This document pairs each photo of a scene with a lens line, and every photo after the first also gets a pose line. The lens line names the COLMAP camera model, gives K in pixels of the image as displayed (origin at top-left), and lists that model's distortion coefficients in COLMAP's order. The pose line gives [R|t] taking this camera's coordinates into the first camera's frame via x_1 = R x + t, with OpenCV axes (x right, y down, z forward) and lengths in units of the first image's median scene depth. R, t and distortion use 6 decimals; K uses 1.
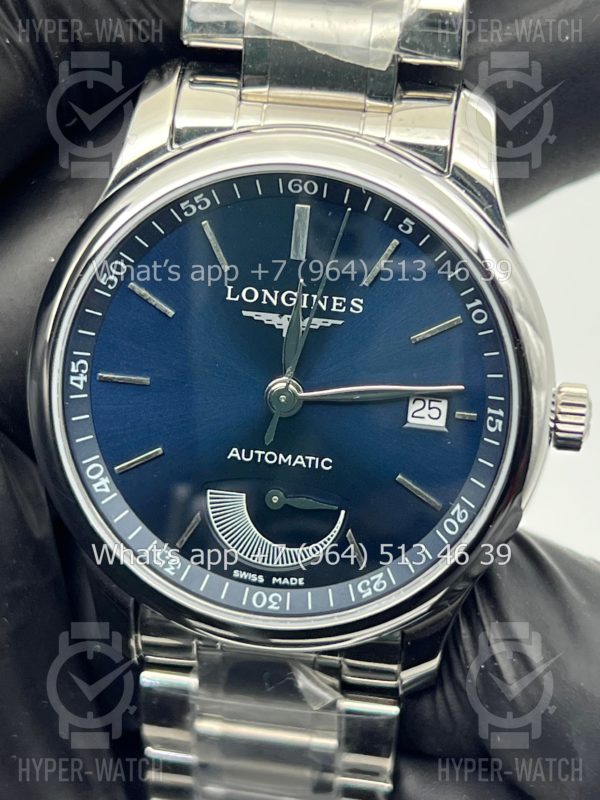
lens RADIAL K [[1805.6, 0, 300.7], [0, 1805.6, 411.7], [0, 0, 1]] dist [0.179484, 0.000000]
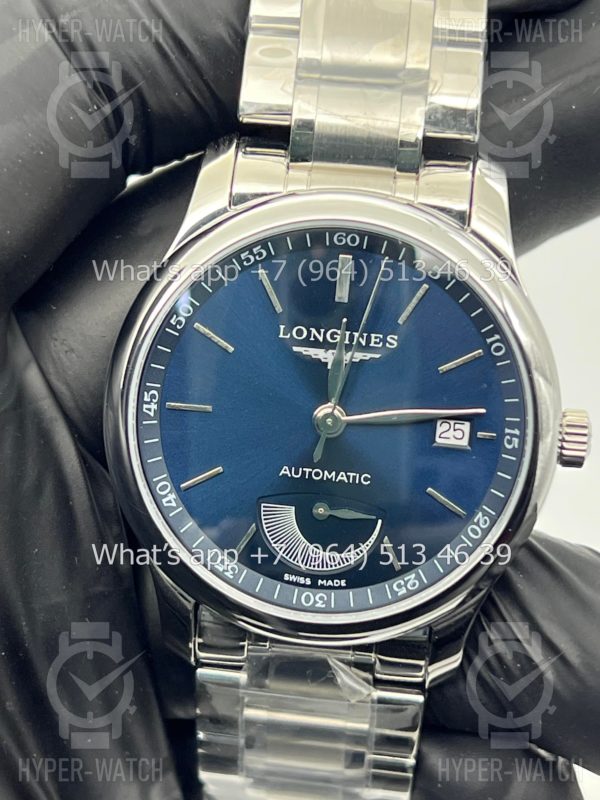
lens RADIAL K [[1805.6, 0, 302.7], [0, 1805.6, 421.2], [0, 0, 1]] dist [0.179484, 0.000000]
pose [[0.998478, -0.005821, 0.054852, -0.089360], [0.009338, 0.997900, -0.064091, 0.065826], [-0.054364, 0.064506, 0.996435, -0.151434]]
